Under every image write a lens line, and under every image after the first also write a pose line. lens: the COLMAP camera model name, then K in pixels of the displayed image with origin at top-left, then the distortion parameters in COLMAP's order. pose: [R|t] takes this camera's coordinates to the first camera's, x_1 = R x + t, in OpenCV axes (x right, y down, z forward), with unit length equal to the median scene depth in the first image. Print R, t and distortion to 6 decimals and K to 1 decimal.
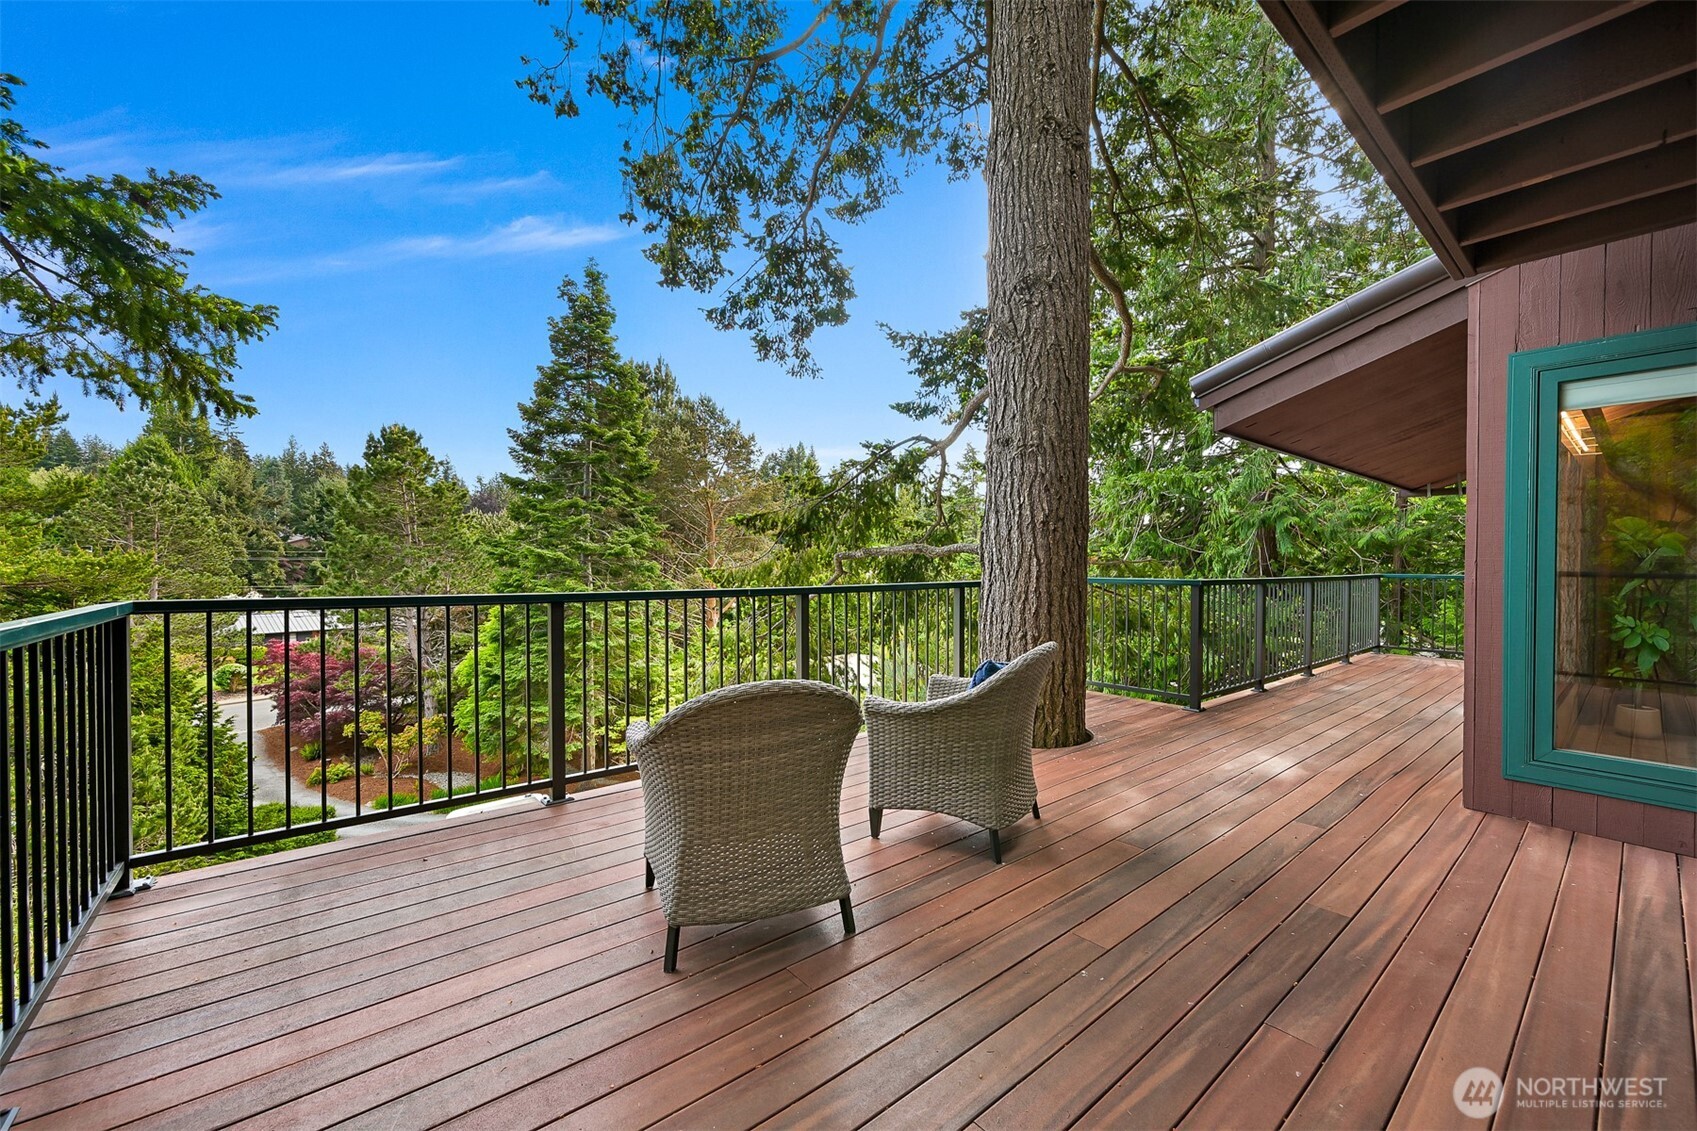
lens RADIAL K [[671.9, 0, 849.7], [0, 671.9, 565.0], [0, 0, 1]] dist [0.000192, 0.000027]
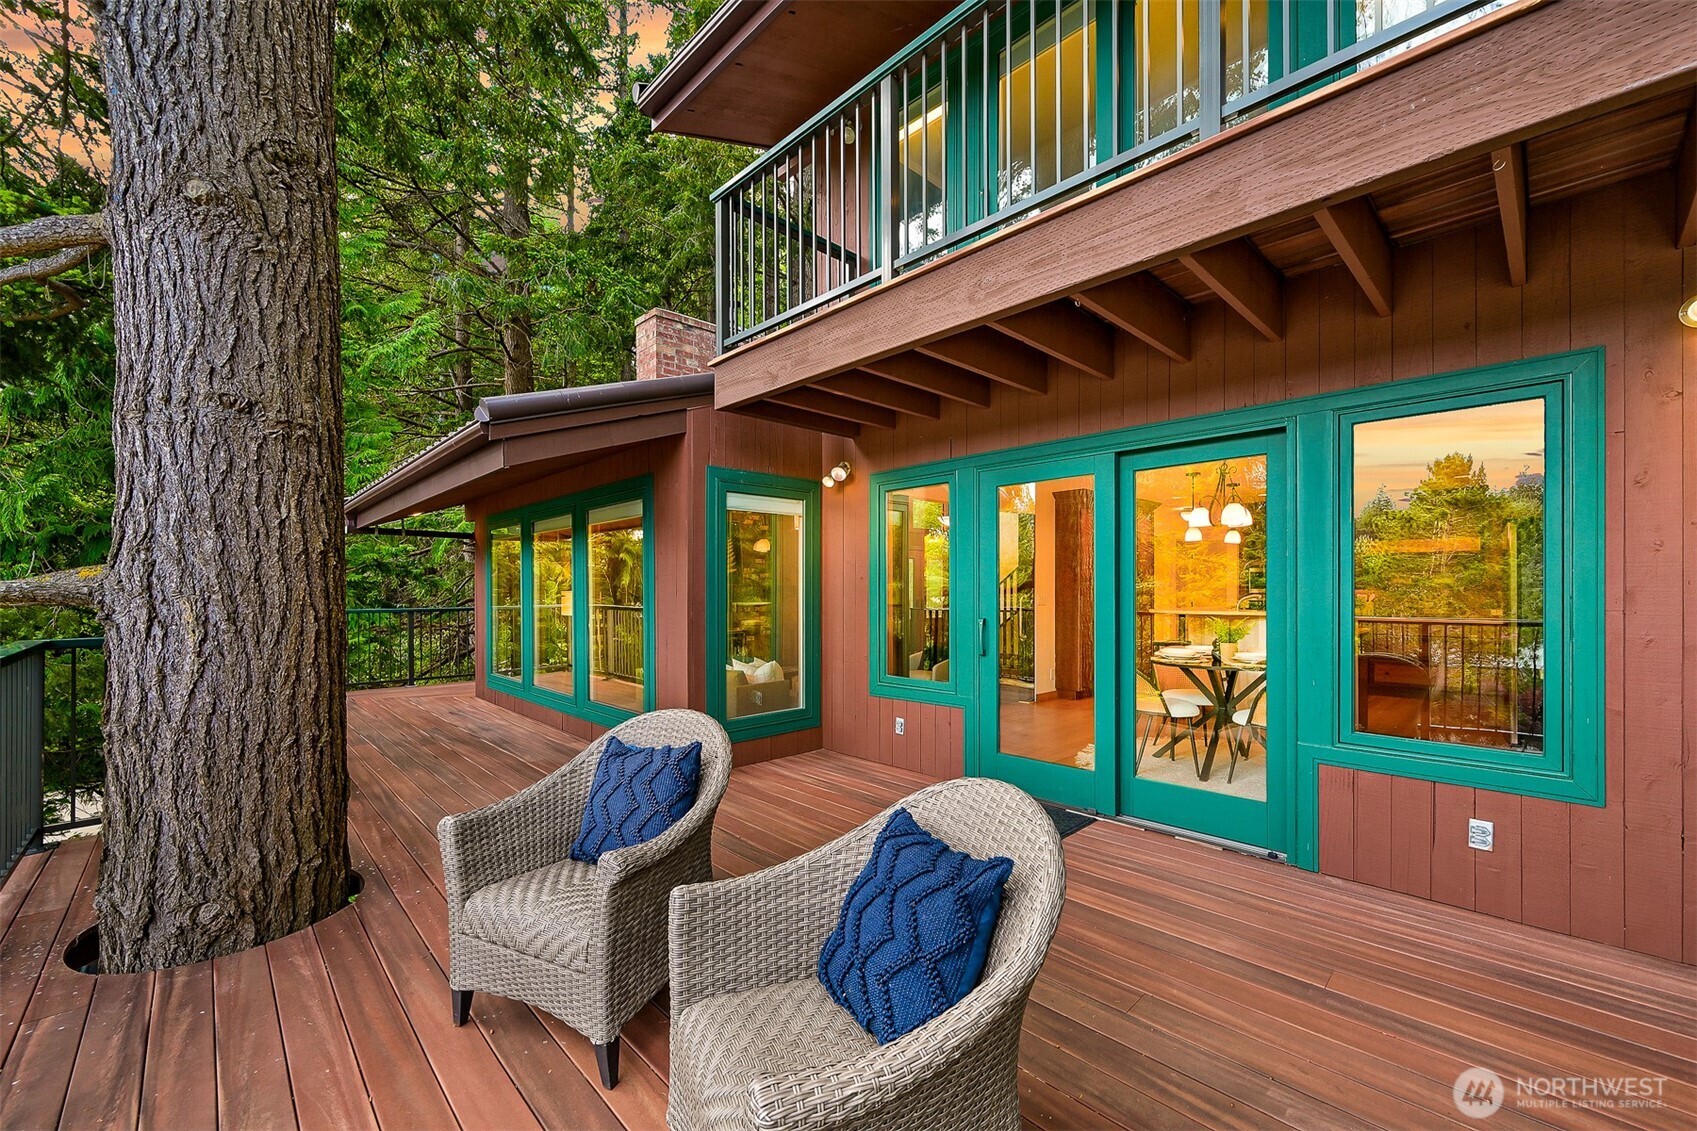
lens RADIAL K [[671.9, 0, 848.2], [0, 671.9, 582.9], [0, 0, 1]] dist [0.000192, 0.000027]
pose [[-0.071094, 0.005827, 0.997453, -0.371816], [0.011736, 0.999919, -0.005005, -0.026101], [-0.997401, 0.011350, -0.071157, 0.549247]]
